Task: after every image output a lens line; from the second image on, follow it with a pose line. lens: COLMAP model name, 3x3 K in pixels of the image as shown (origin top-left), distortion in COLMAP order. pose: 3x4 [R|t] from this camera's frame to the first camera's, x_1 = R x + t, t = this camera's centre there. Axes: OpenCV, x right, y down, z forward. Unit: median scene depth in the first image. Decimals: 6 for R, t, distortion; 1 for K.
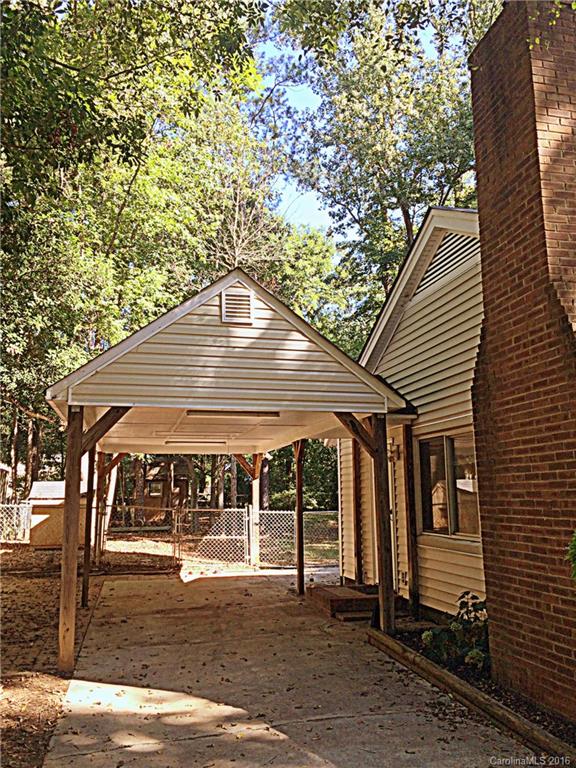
lens RADIAL K [[719.0, 0, 288.0], [0, 719.0, 384.0], [0, 0, 1]] dist [0.116483, -0.175982]
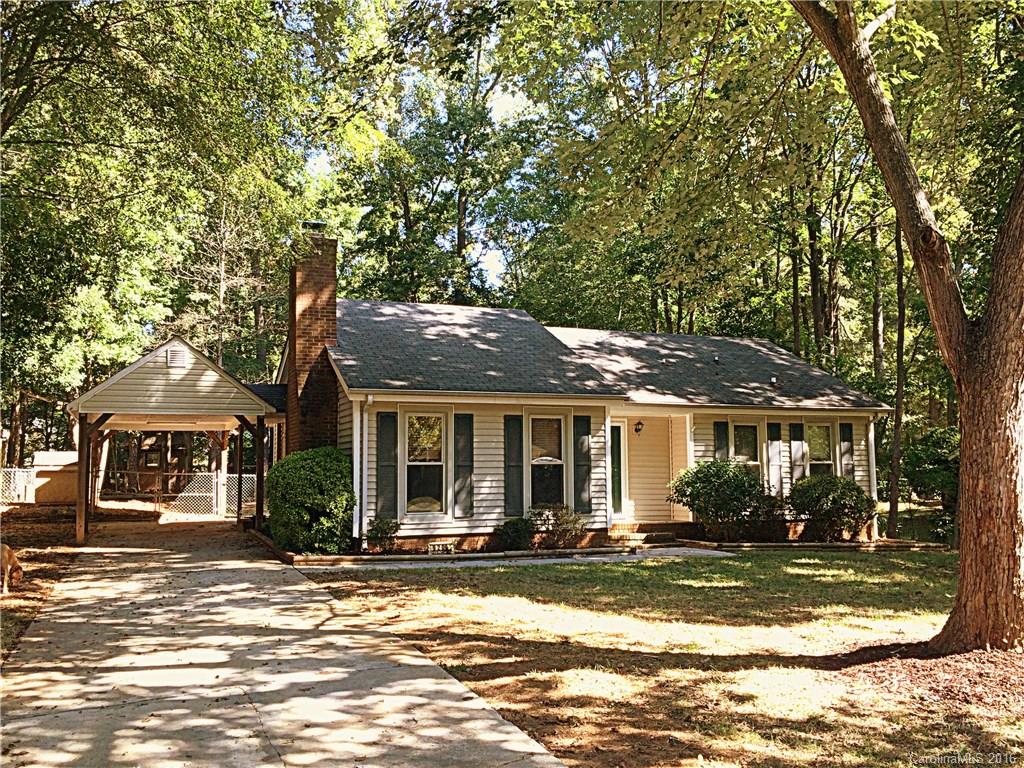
lens RADIAL K [[958.6, 0, 512.0], [0, 958.6, 384.0], [0, 0, 1]] dist [0.116483, -0.175982]
pose [[0.987394, 0.009591, 0.157993, 0.193575], [-0.019755, 0.997825, 0.062884, -0.105592], [-0.157046, -0.065212, 0.985436, -0.788403]]
